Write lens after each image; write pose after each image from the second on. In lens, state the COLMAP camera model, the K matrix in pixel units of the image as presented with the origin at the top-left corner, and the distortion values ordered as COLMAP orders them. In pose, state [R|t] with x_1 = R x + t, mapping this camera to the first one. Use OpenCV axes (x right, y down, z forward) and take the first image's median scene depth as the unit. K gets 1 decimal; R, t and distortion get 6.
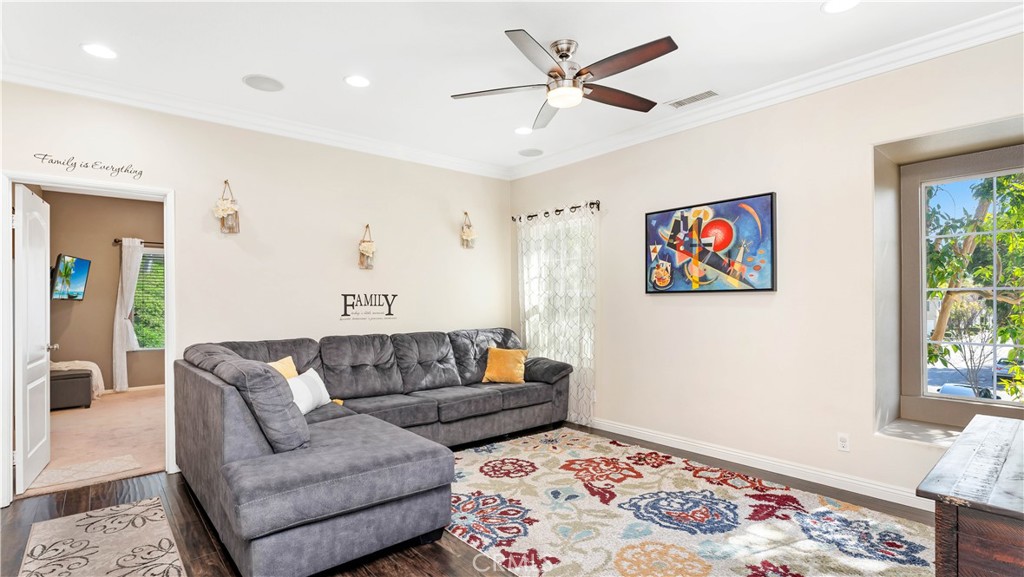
lens RADIAL K [[472.9, 0, 512.0], [0, 472.9, 288.5], [0, 0, 1]] dist [0.001719, -0.000026]
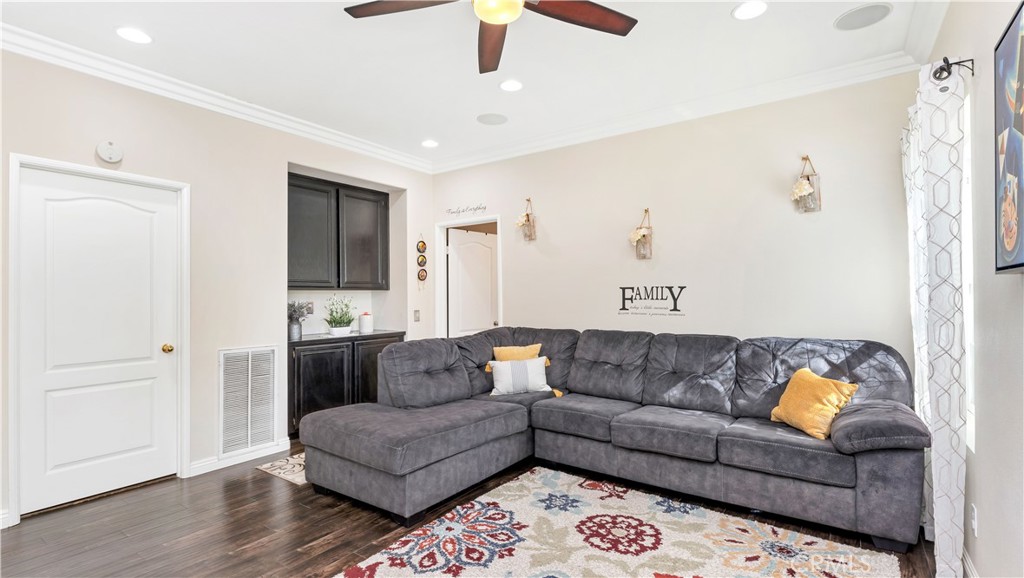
lens RADIAL K [[472.9, 0, 512.0], [0, 472.9, 289.0], [0, 0, 1]] dist [0.001719, -0.000026]
pose [[0.262041, -0.005663, -0.965040, 0.567220], [0.035564, 0.999360, 0.003792, 0.004545], [0.964401, -0.035315, 0.262075, 0.597298]]
